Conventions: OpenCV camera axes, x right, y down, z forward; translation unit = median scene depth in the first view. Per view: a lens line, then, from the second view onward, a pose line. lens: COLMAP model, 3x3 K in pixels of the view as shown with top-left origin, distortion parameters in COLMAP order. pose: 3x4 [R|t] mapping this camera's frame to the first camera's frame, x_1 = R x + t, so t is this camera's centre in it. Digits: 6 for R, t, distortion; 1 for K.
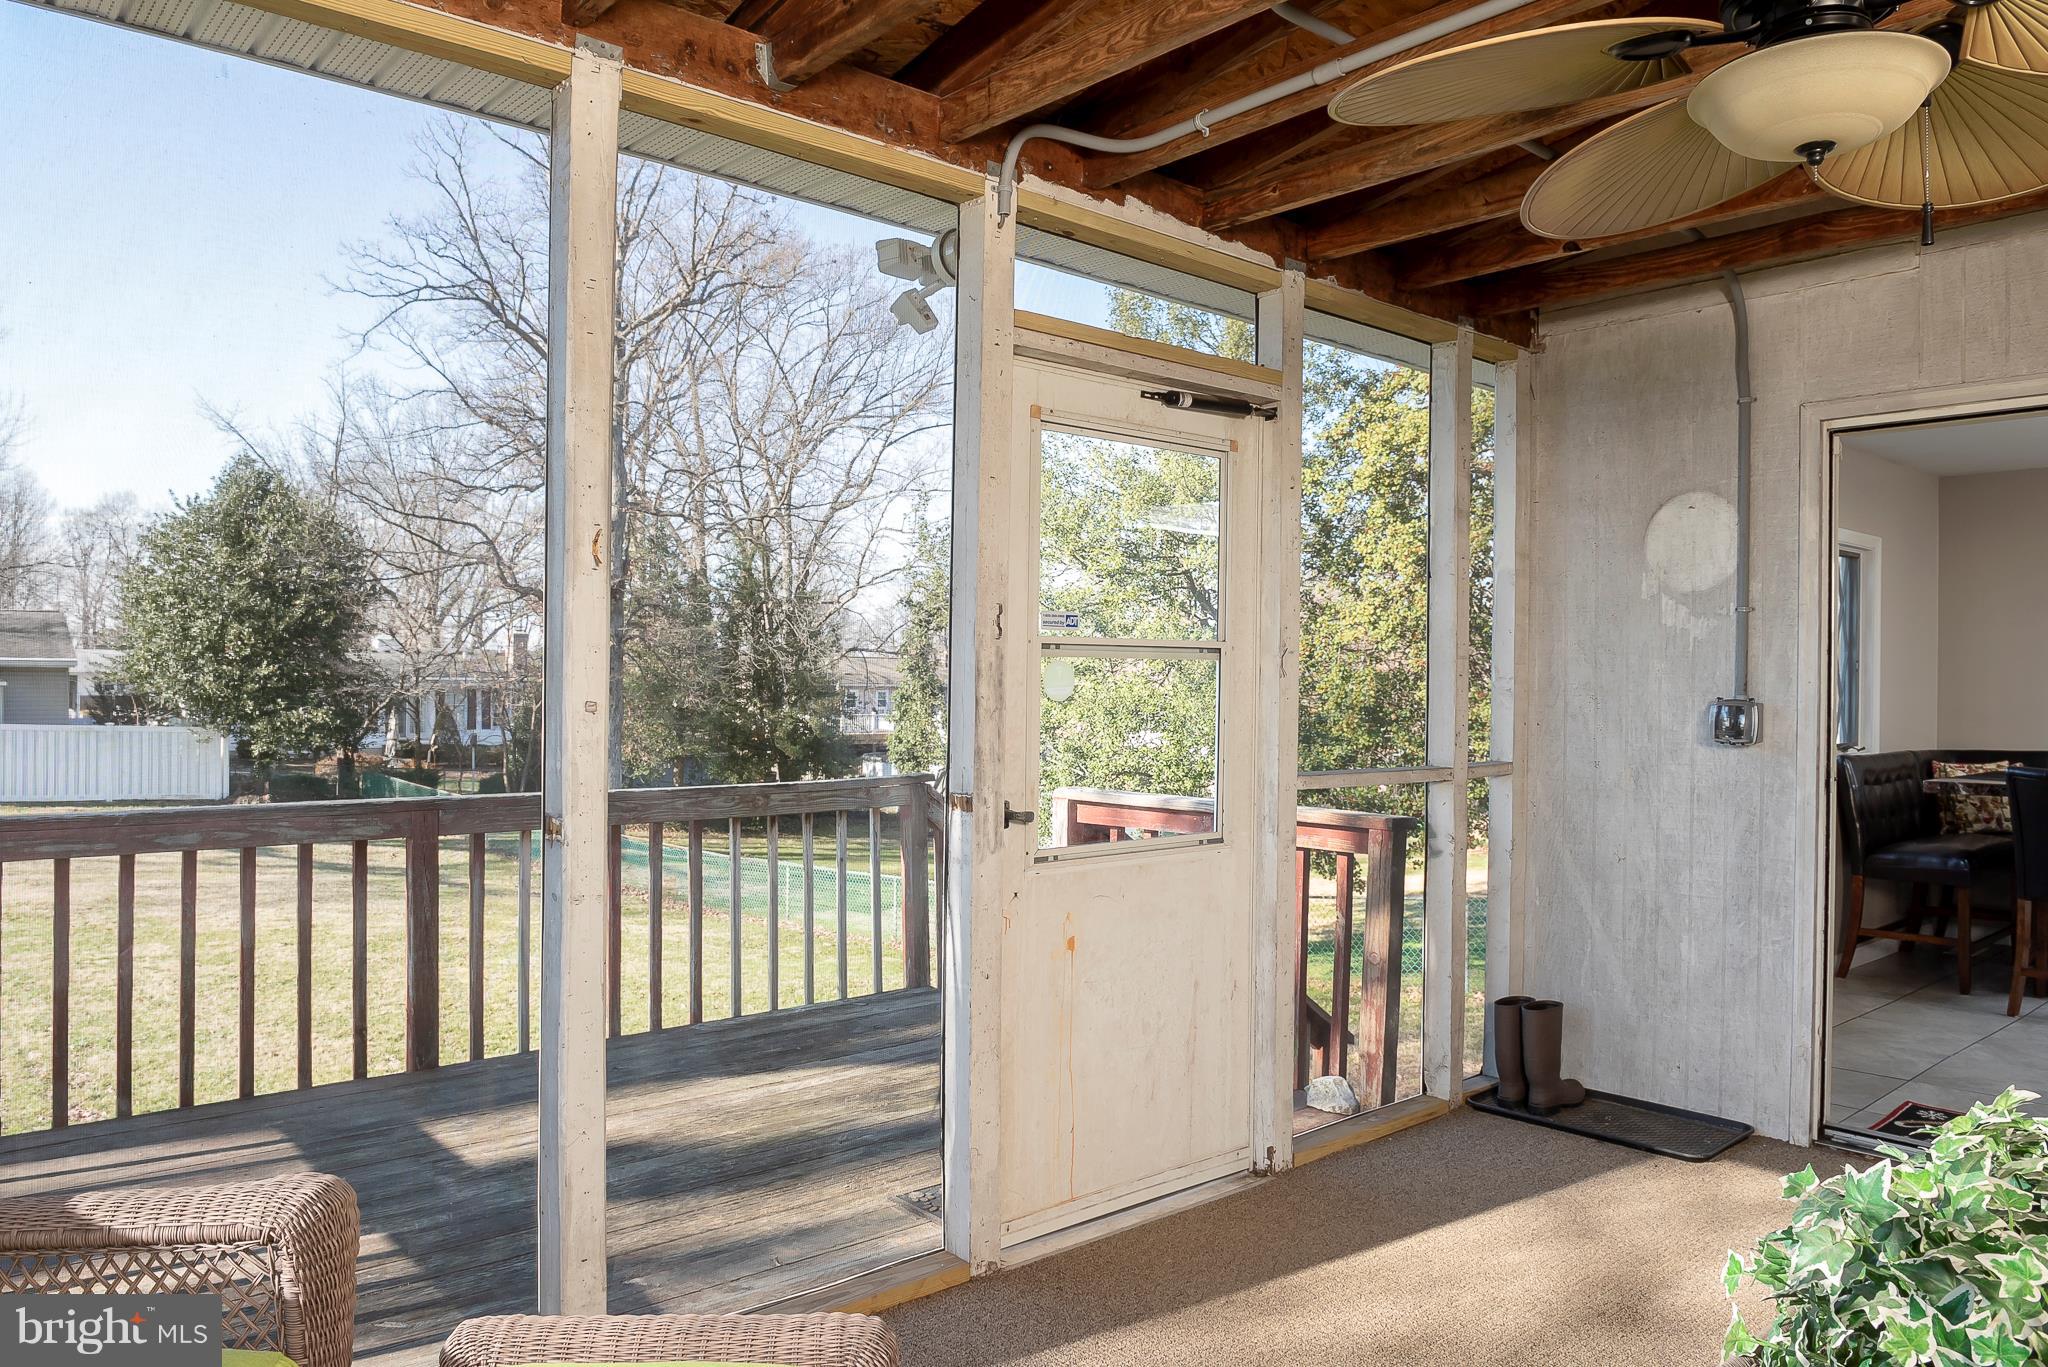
lens RADIAL K [[1422.6, 0, 1044.4], [0, 1422.6, 704.4], [0, 0, 1]] dist [-0.018448, -0.012846]
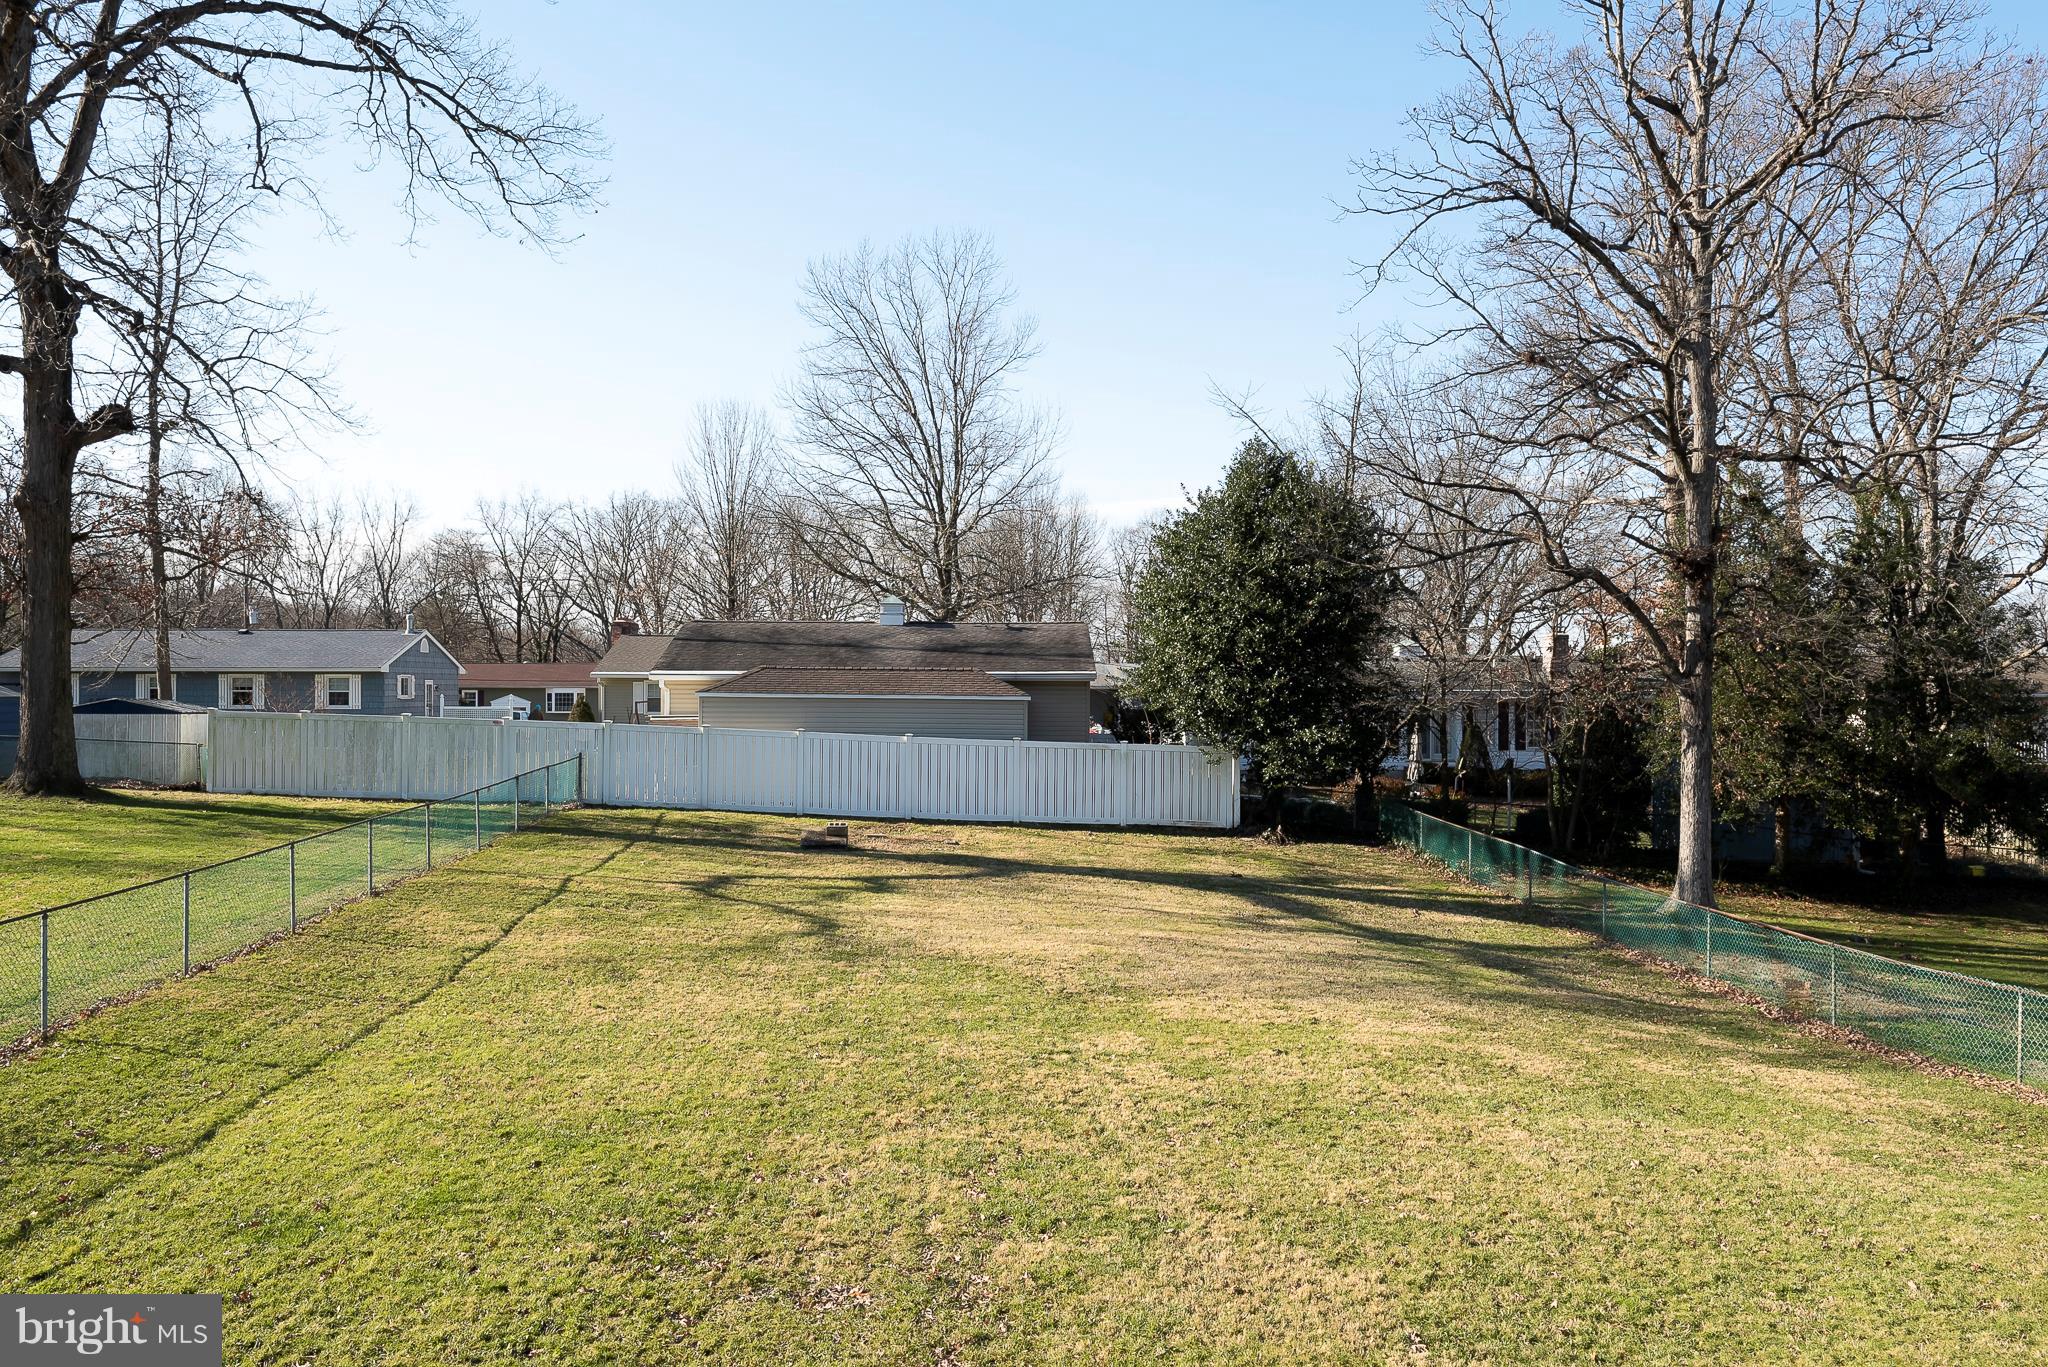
lens RADIAL K [[1597.2, 0, 1018.8], [0, 1597.2, 684.8], [0, 0, 1]] dist [-0.033389, -0.012492]
pose [[0.780943, -0.010942, -0.624507, -0.061833], [-0.002265, 0.999790, -0.020349, -0.002019], [0.624598, 0.017306, 0.780754, 0.132943]]
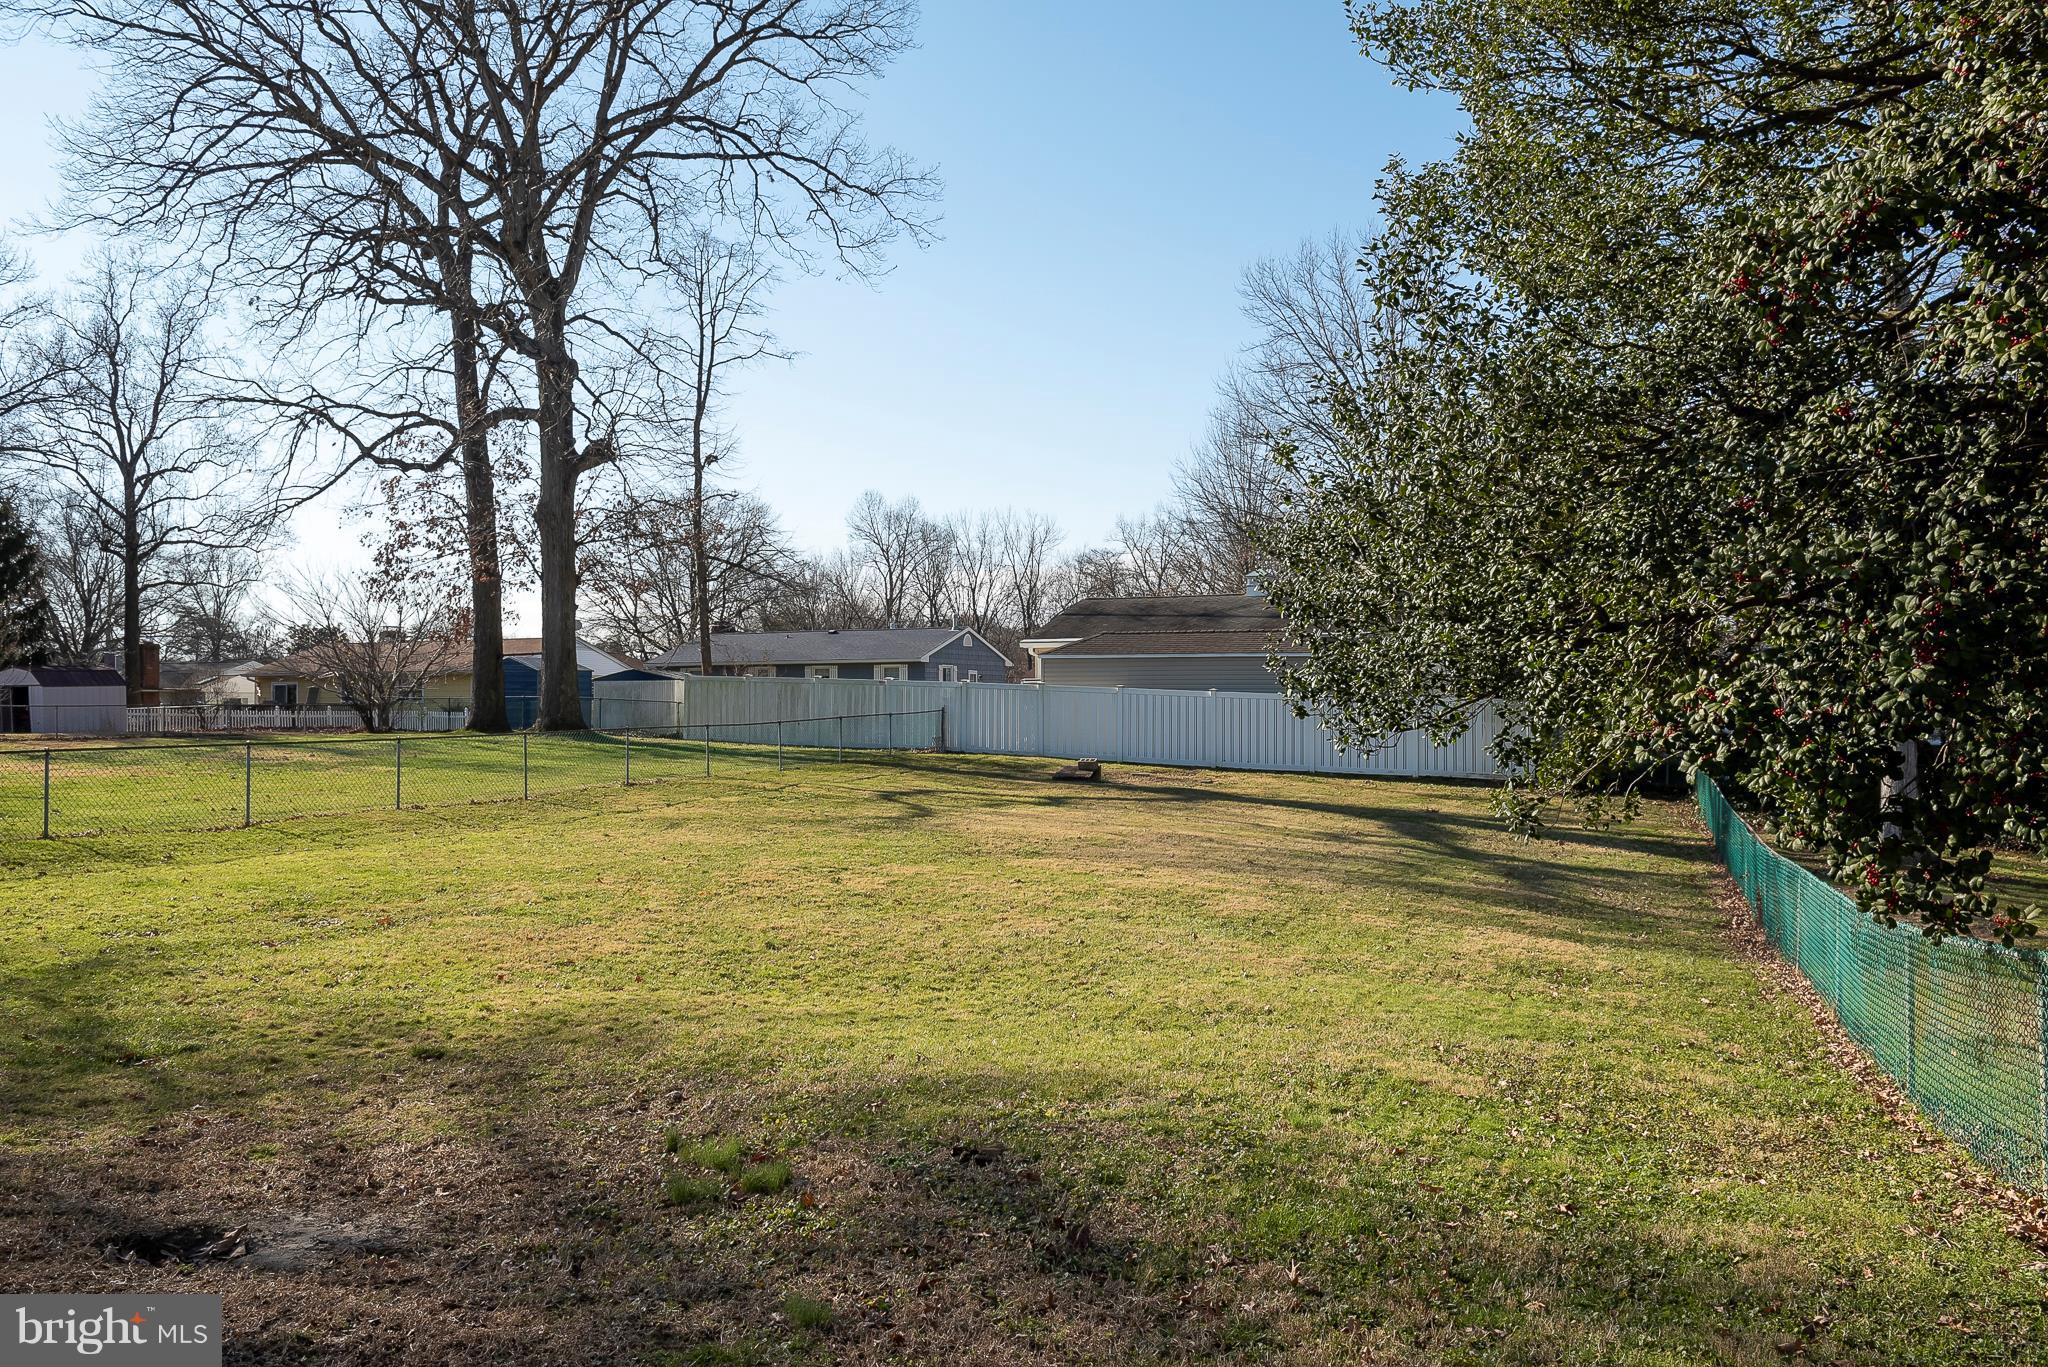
lens RADIAL K [[1597.2, 0, 1024.7], [0, 1597.2, 672.7], [0, 0, 1]] dist [-0.033389, -0.012492]
pose [[0.405931, -0.036651, -0.913169, 0.193227], [-0.008731, 0.998994, -0.043977, 0.046822], [0.913862, 0.025825, 0.405202, 0.324388]]
